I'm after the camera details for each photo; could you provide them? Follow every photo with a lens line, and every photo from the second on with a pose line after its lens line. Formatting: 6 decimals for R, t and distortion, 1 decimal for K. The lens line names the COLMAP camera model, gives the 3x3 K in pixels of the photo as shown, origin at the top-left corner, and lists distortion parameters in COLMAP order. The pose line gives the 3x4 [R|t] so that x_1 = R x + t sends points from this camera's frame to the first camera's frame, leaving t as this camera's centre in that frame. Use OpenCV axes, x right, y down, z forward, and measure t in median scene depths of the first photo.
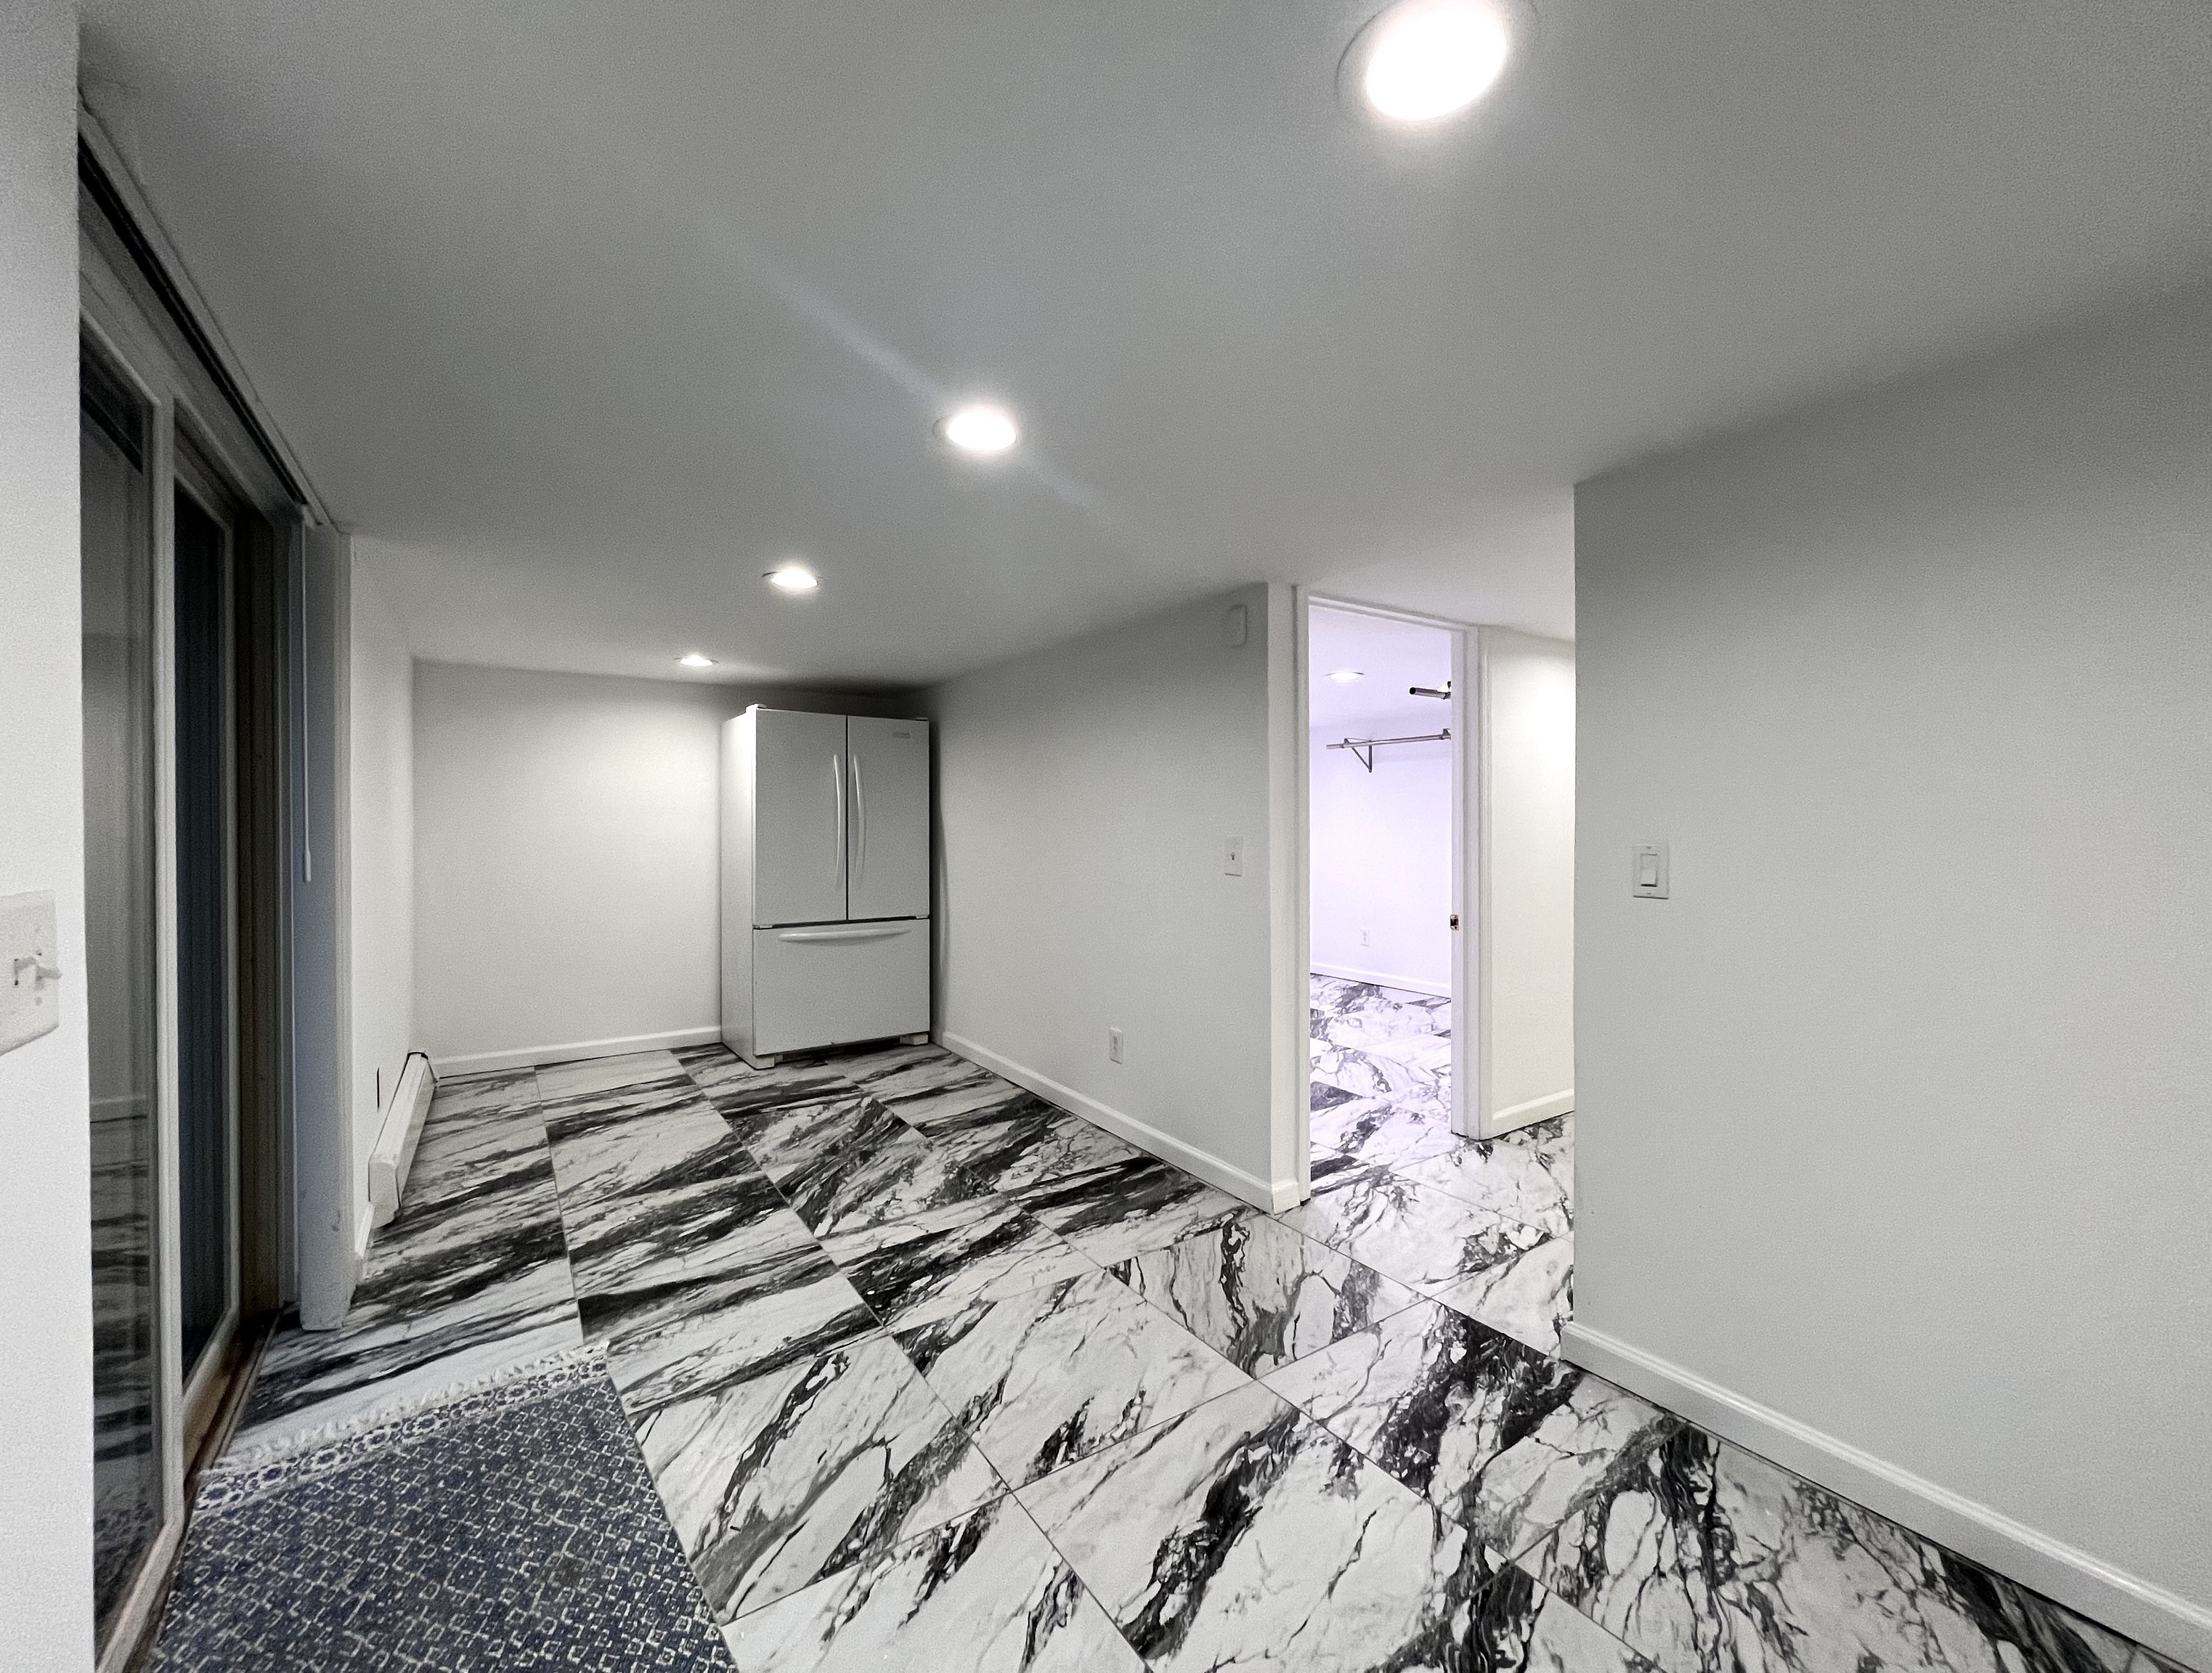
lens RADIAL K [[901.0, 0, 1106.0], [0, 901.0, 836.5], [0, 0, 1]] dist [-0.000960, -0.000180]
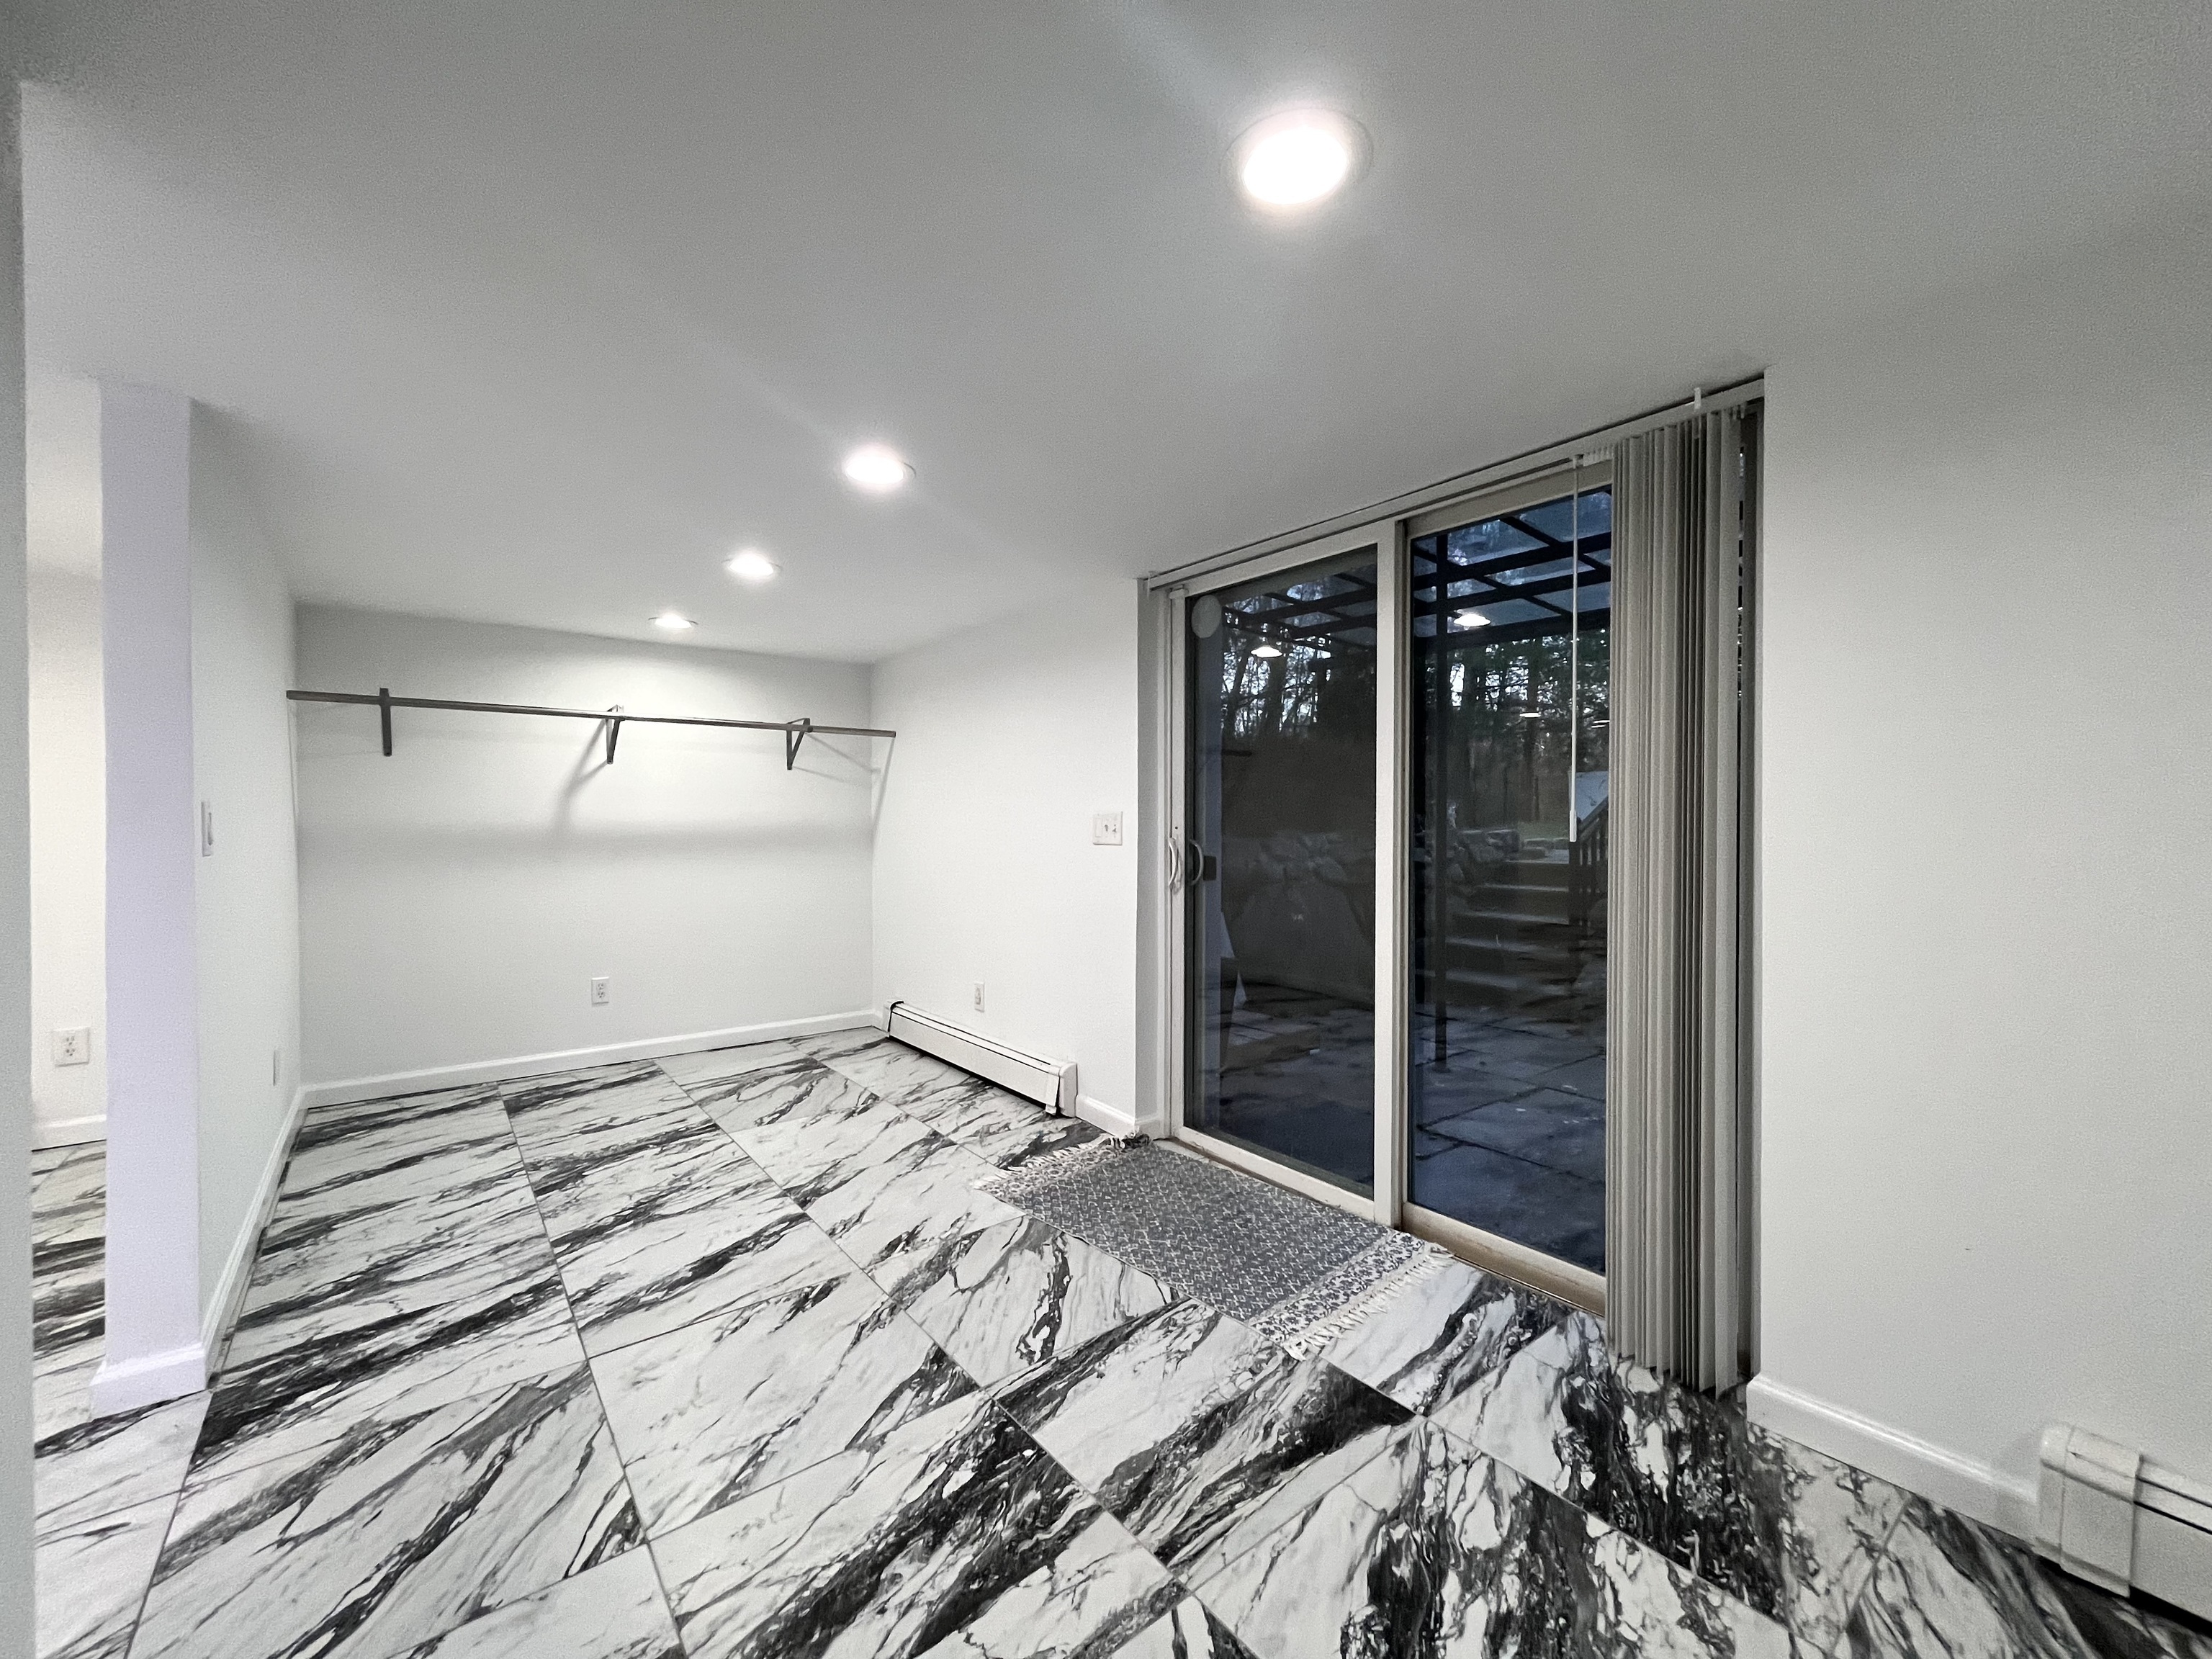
lens RADIAL K [[913.7, 0, 1111.4], [0, 913.7, 829.4], [0, 0, 1]] dist [-0.002089, 0.000142]
pose [[-0.997797, 0.002455, -0.066300, -0.316376], [0.000397, 0.999518, 0.031034, 0.006591], [0.066345, 0.030940, -0.997317, 1.912753]]
